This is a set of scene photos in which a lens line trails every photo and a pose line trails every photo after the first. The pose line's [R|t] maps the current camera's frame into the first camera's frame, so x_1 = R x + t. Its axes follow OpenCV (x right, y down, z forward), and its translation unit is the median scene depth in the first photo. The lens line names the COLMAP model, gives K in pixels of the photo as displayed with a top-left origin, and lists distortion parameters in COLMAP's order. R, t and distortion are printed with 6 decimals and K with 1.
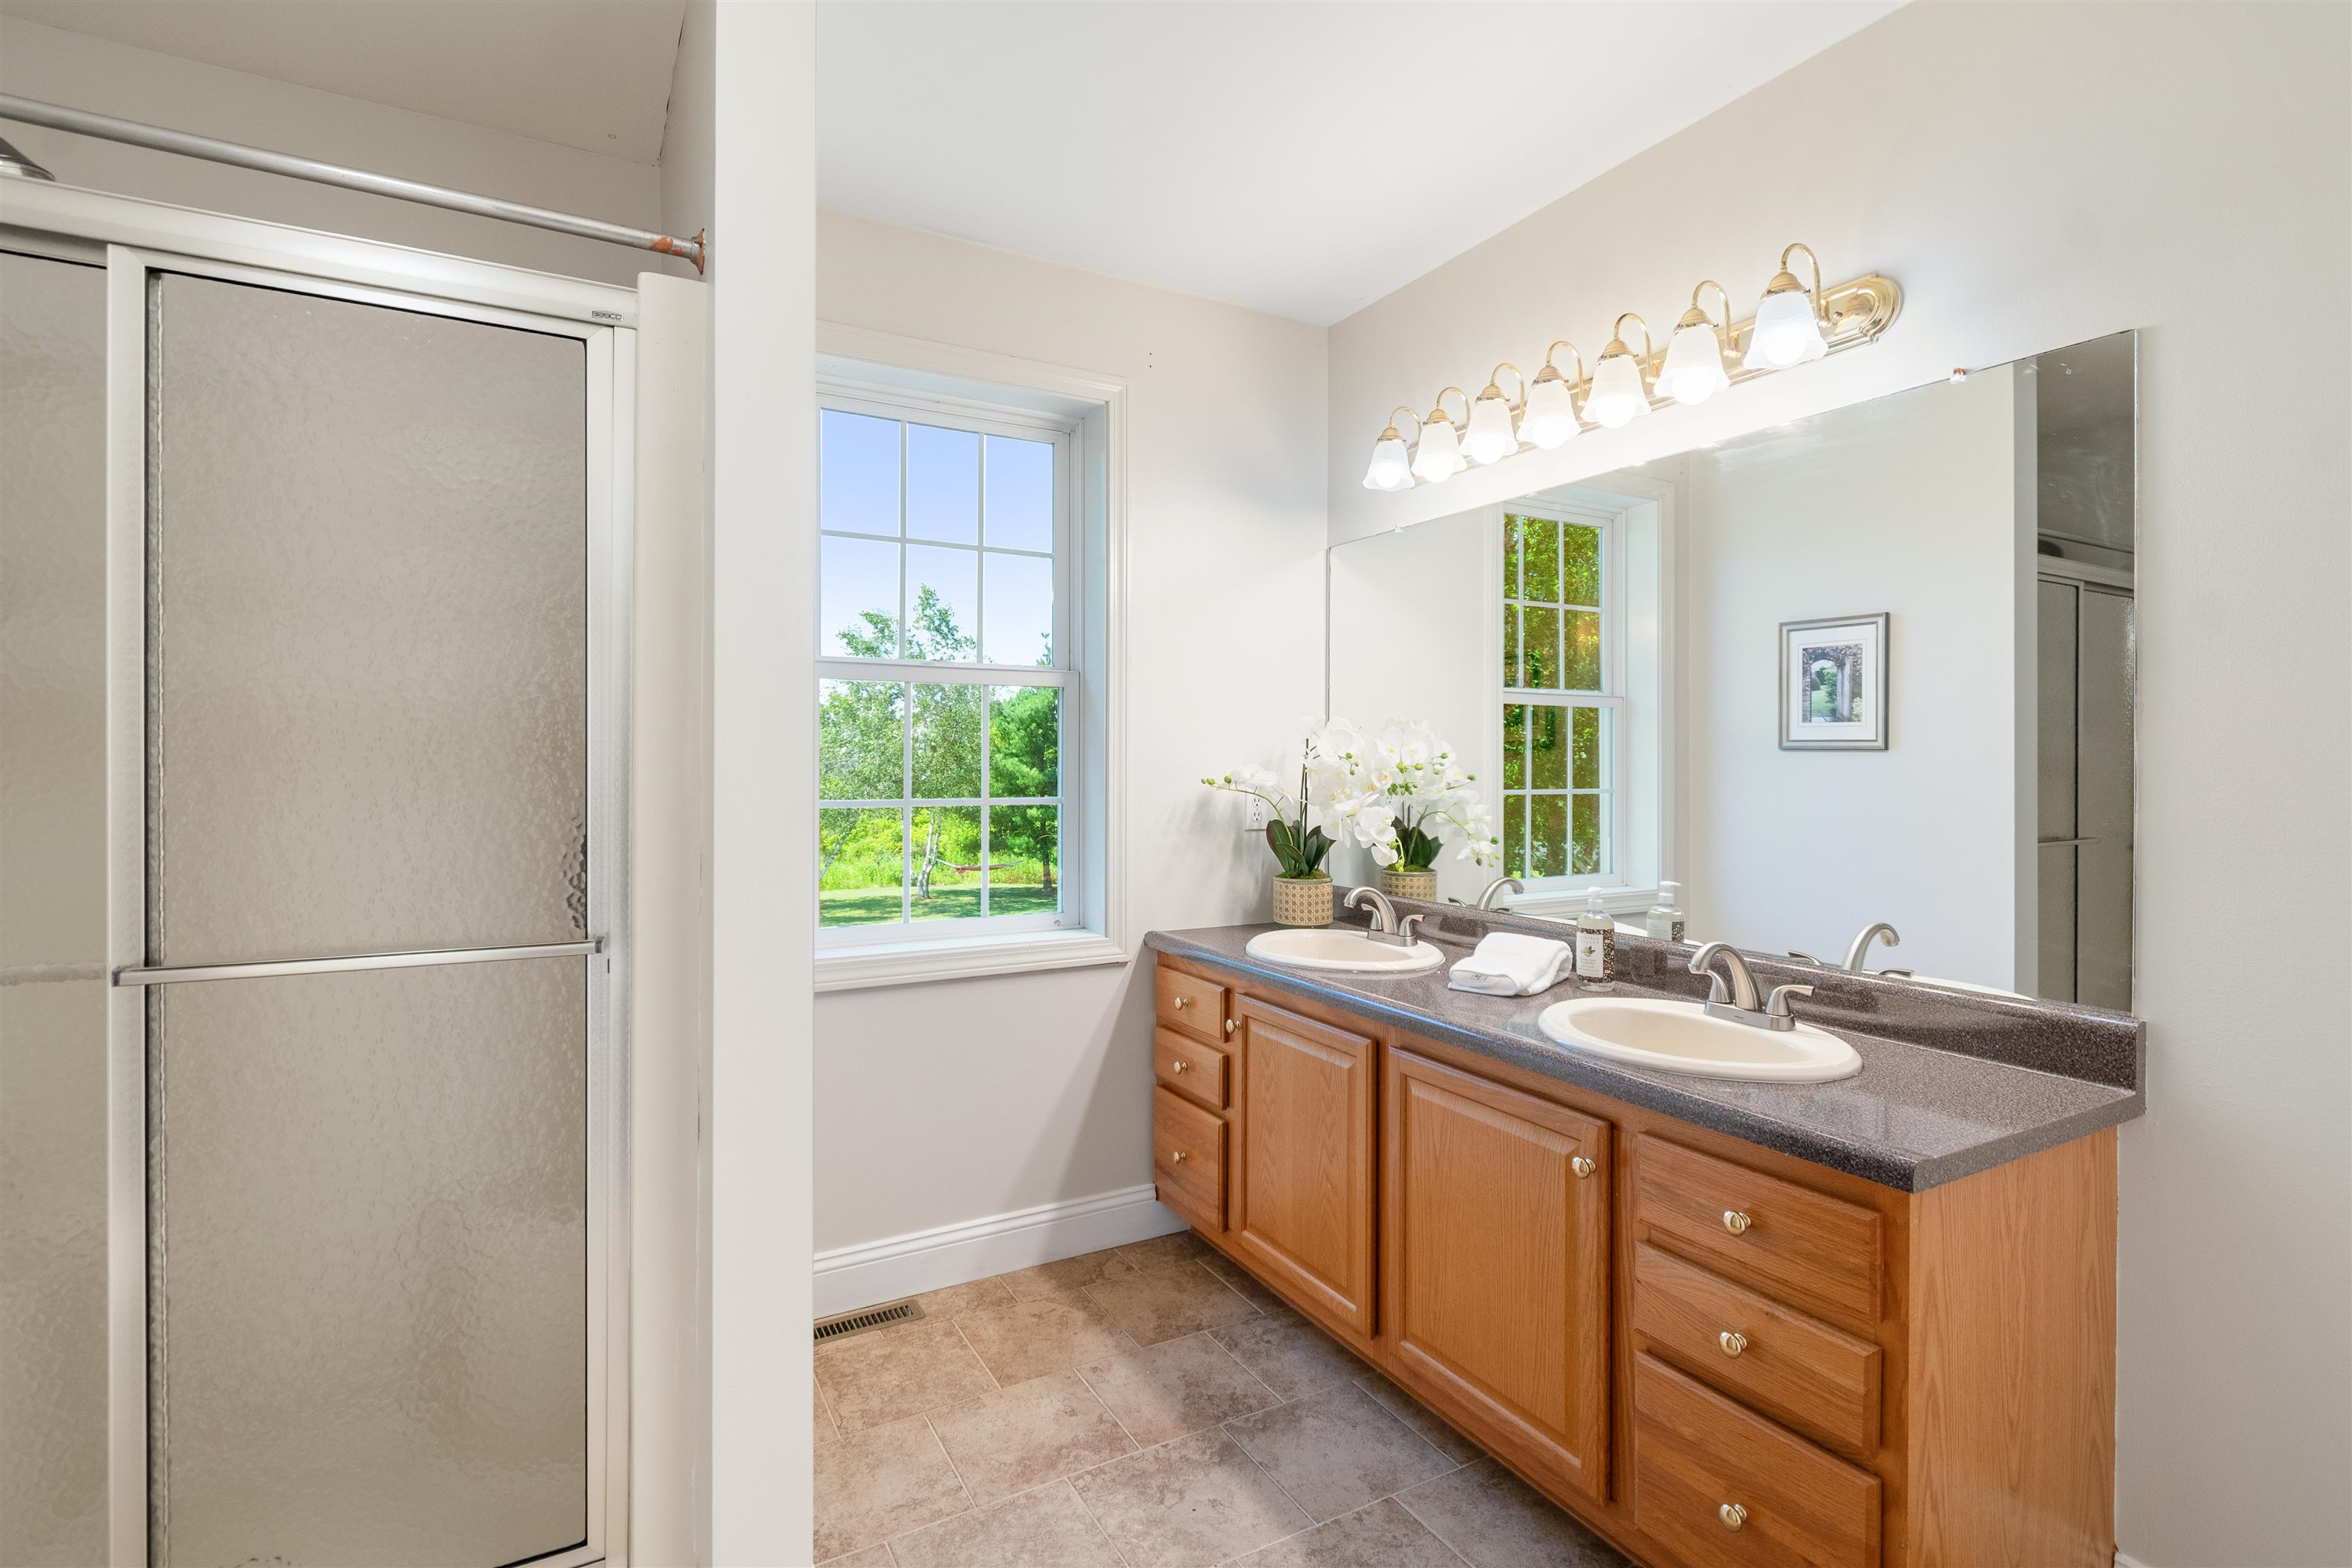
lens RADIAL K [[1125.2, 0, 1175.1], [0, 1125.2, 770.7], [0, 0, 1]] dist [0.003950, -0.002915]
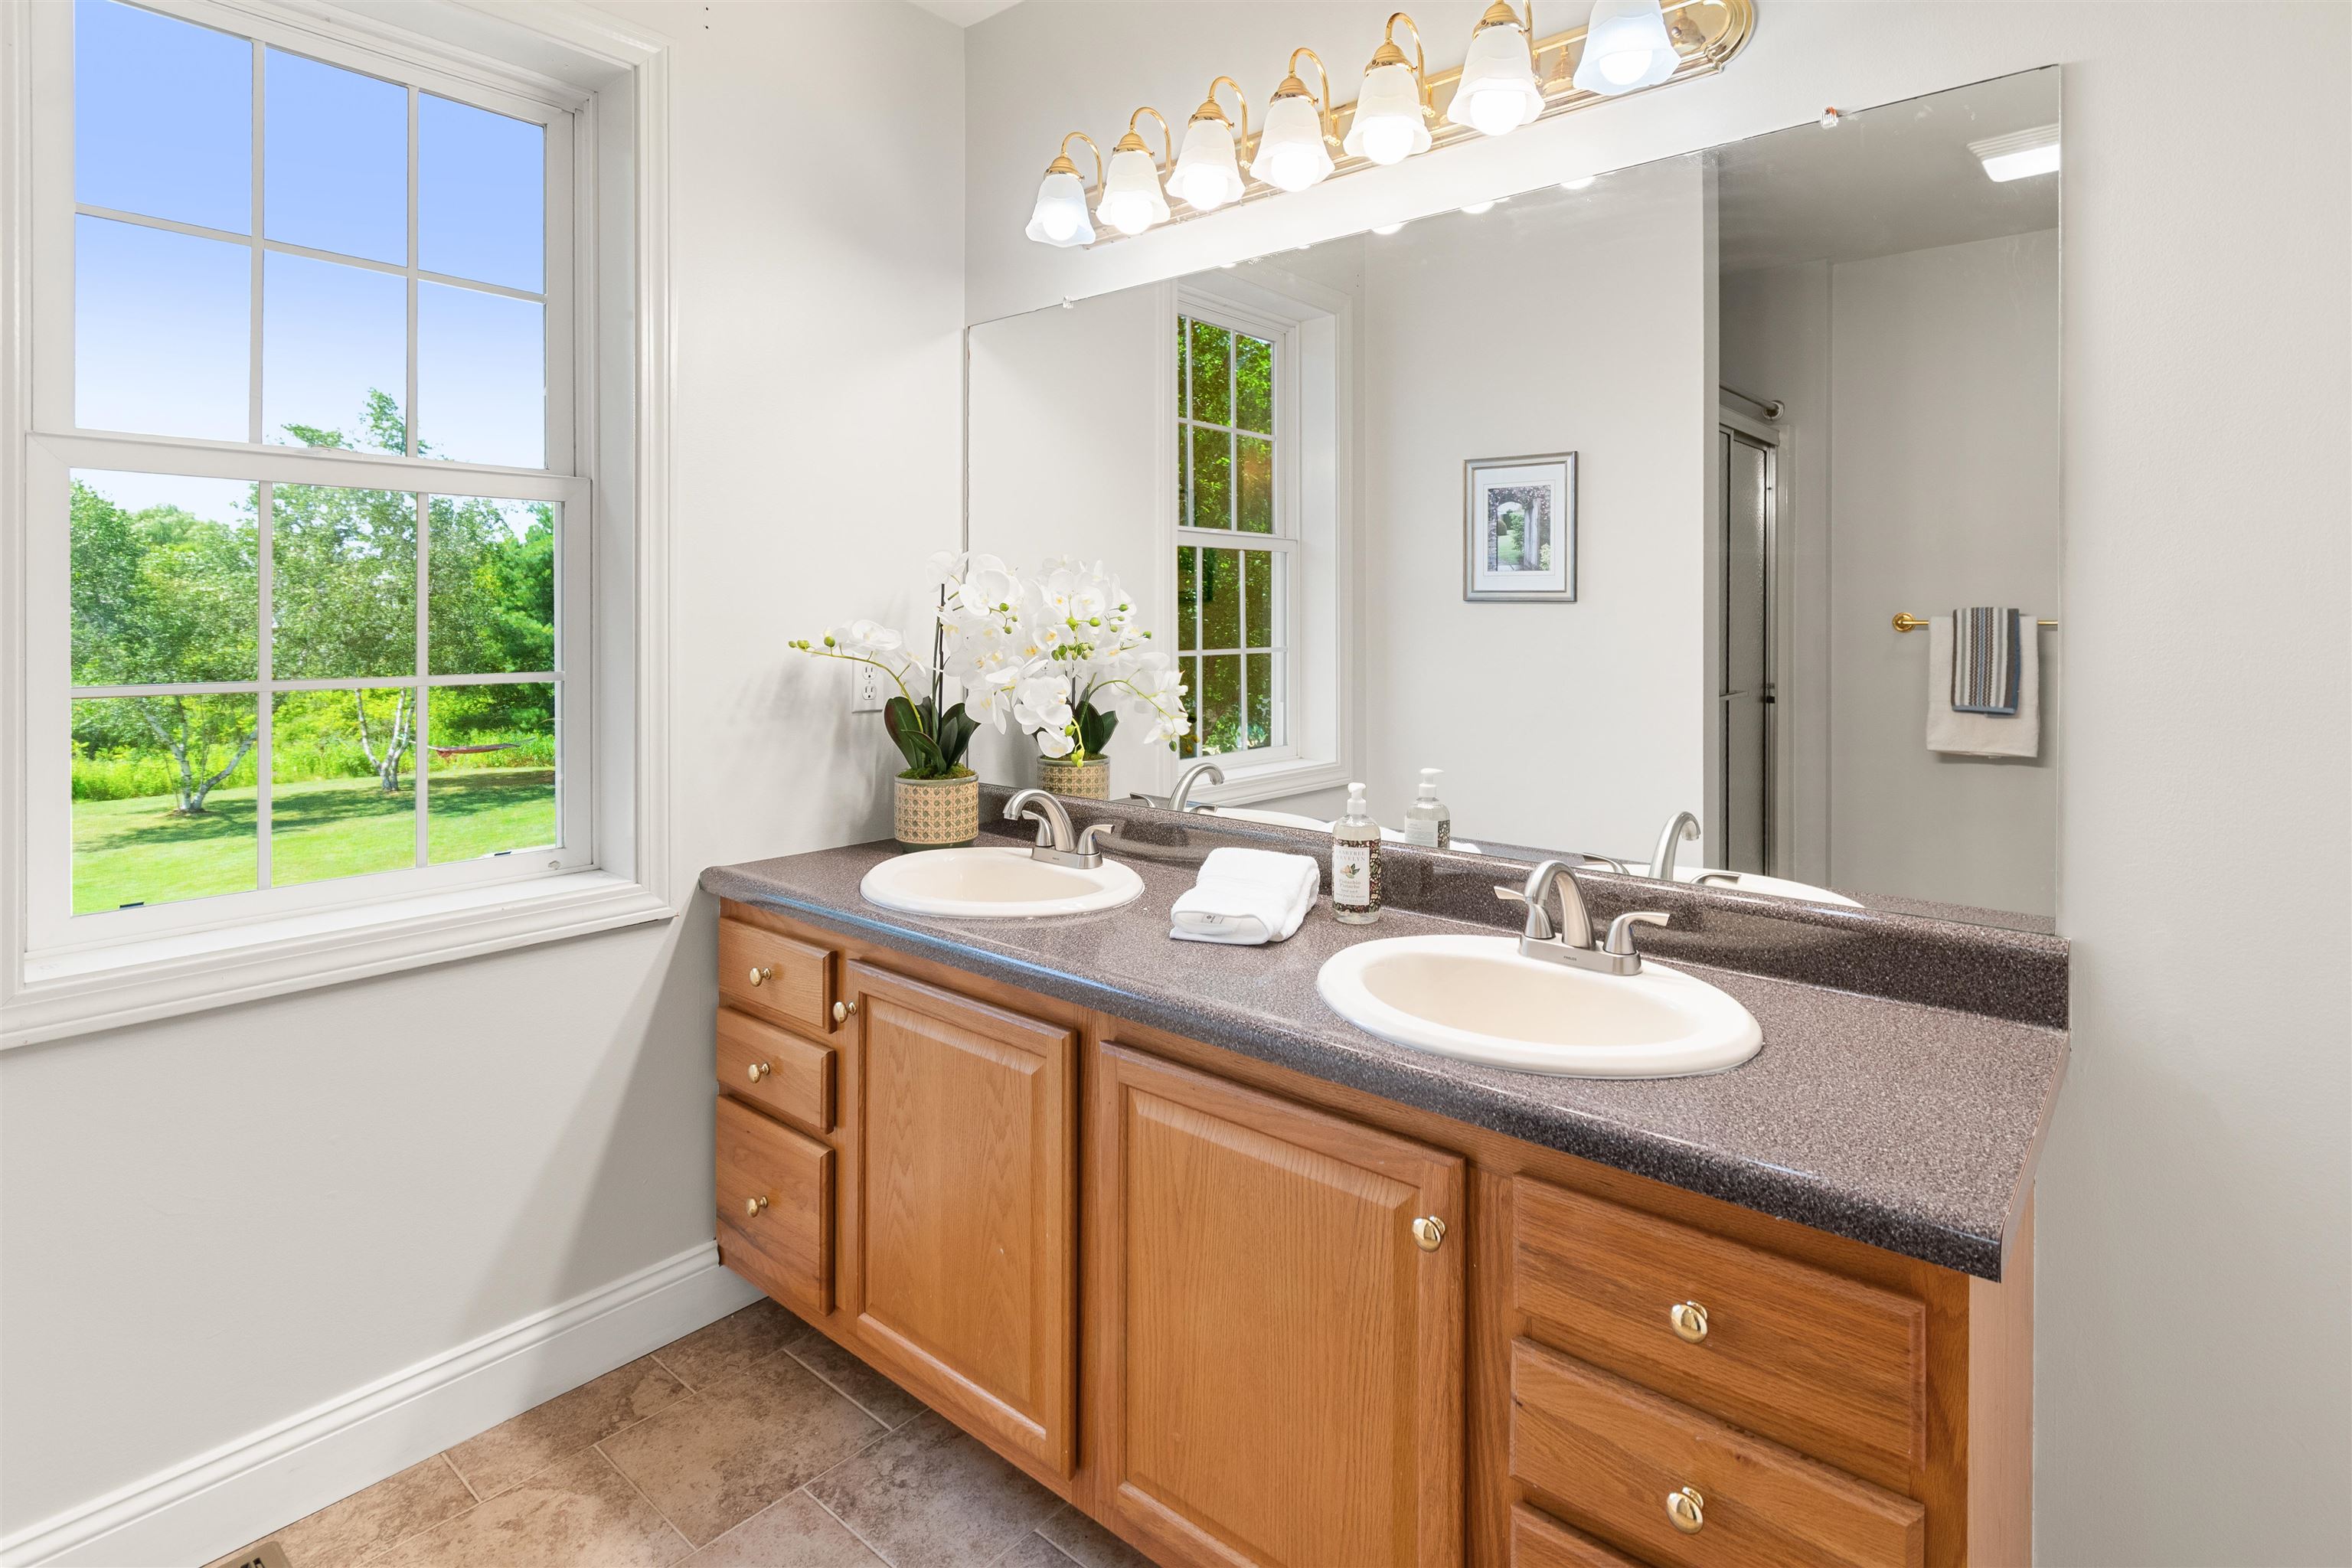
lens RADIAL K [[1125.2, 0, 1163.8], [0, 1125.2, 619.1], [0, 0, 1]] dist [0.003950, -0.002915]
pose [[0.932839, -0.002803, 0.360284, -0.010943], [0.004770, 0.999978, -0.004571, -0.001754], [-0.360263, 0.005982, 0.932832, 0.289511]]
